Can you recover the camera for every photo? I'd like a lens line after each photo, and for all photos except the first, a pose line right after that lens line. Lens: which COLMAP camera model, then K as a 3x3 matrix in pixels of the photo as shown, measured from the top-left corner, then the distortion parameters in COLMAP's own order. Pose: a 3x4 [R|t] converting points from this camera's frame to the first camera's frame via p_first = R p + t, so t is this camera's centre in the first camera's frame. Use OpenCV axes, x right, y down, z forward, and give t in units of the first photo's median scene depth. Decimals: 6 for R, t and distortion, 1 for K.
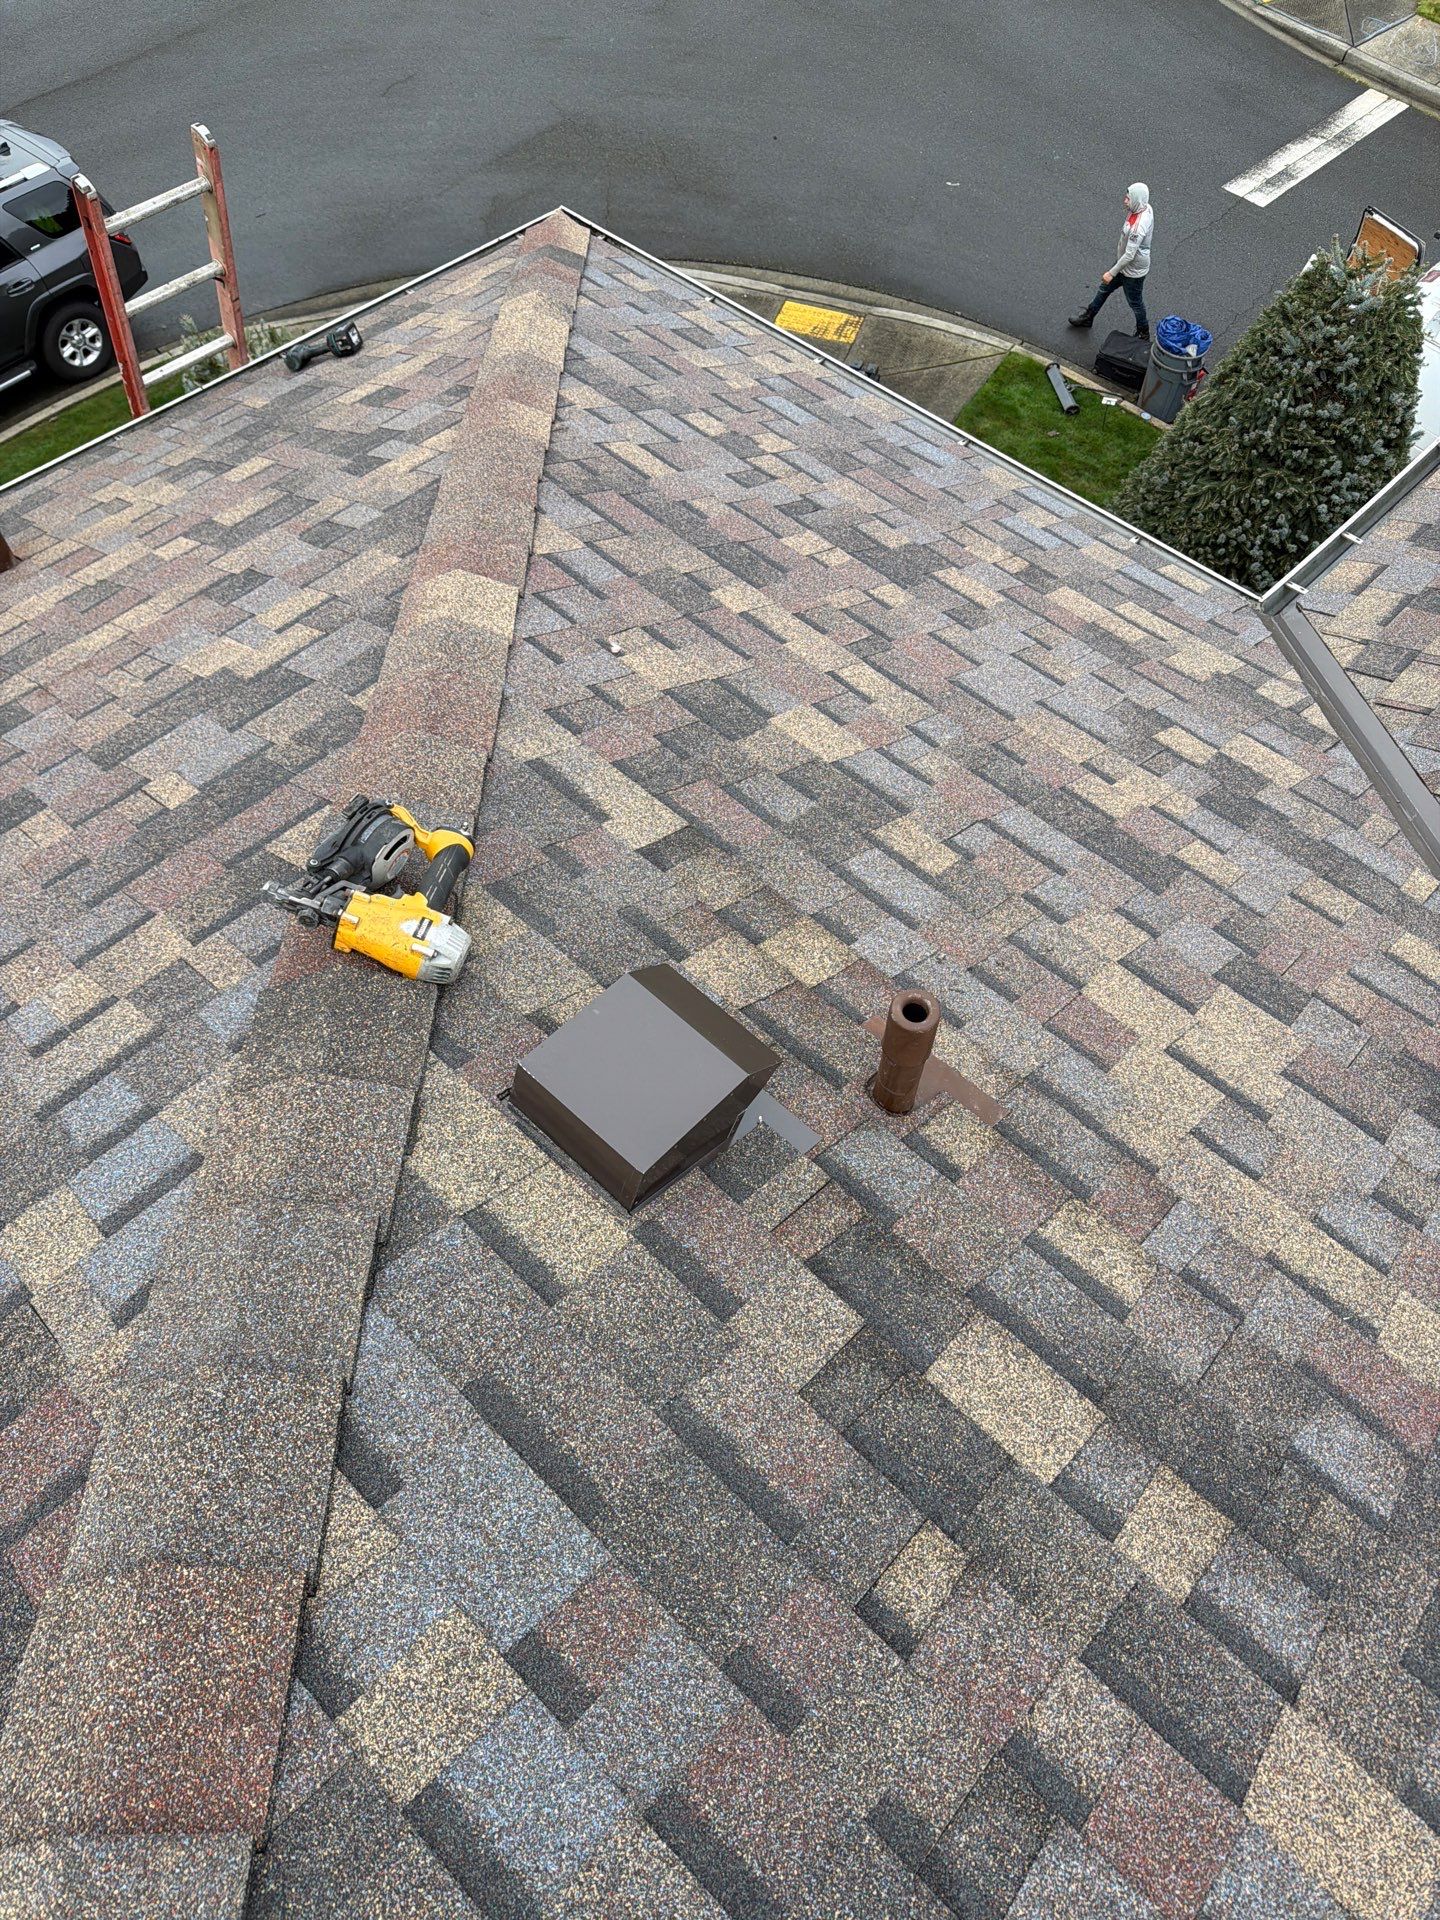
lens RADIAL K [[1347.5, 0, 747.3], [0, 1347.5, 949.4], [0, 0, 1]] dist [0.037949, -0.037869]
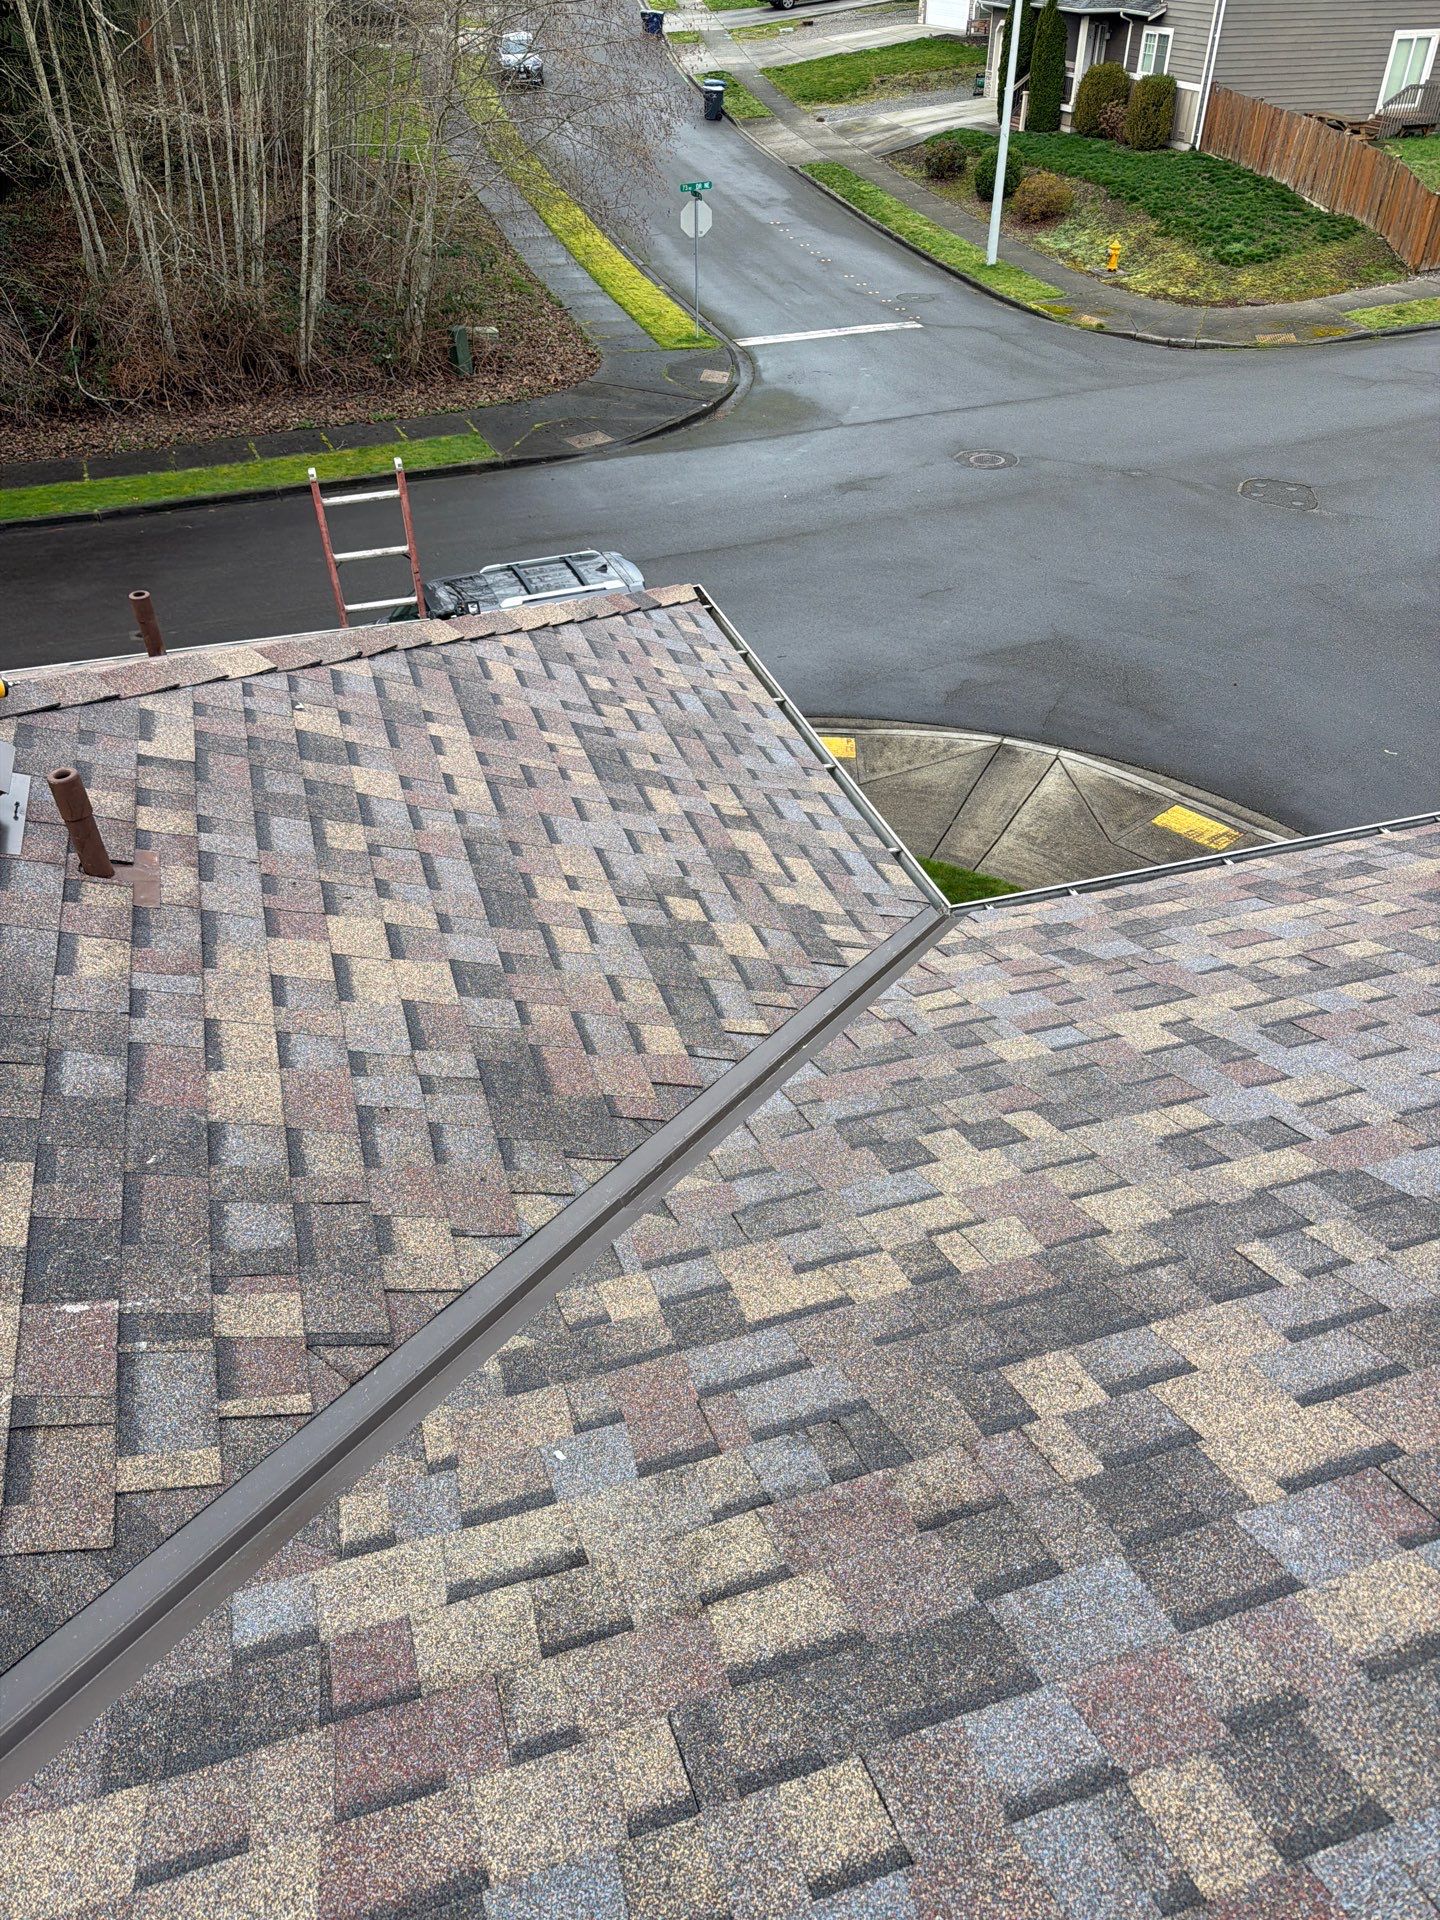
lens RADIAL K [[1347.5, 0, 718.5], [0, 1347.5, 961.8], [0, 0, 1]] dist [0.037949, -0.037869]
pose [[0.875172, 0.275422, -0.397766, 0.172707], [-0.388974, 0.889450, -0.239953, 0.037386], [0.287704, 0.364721, 0.885553, -0.021276]]
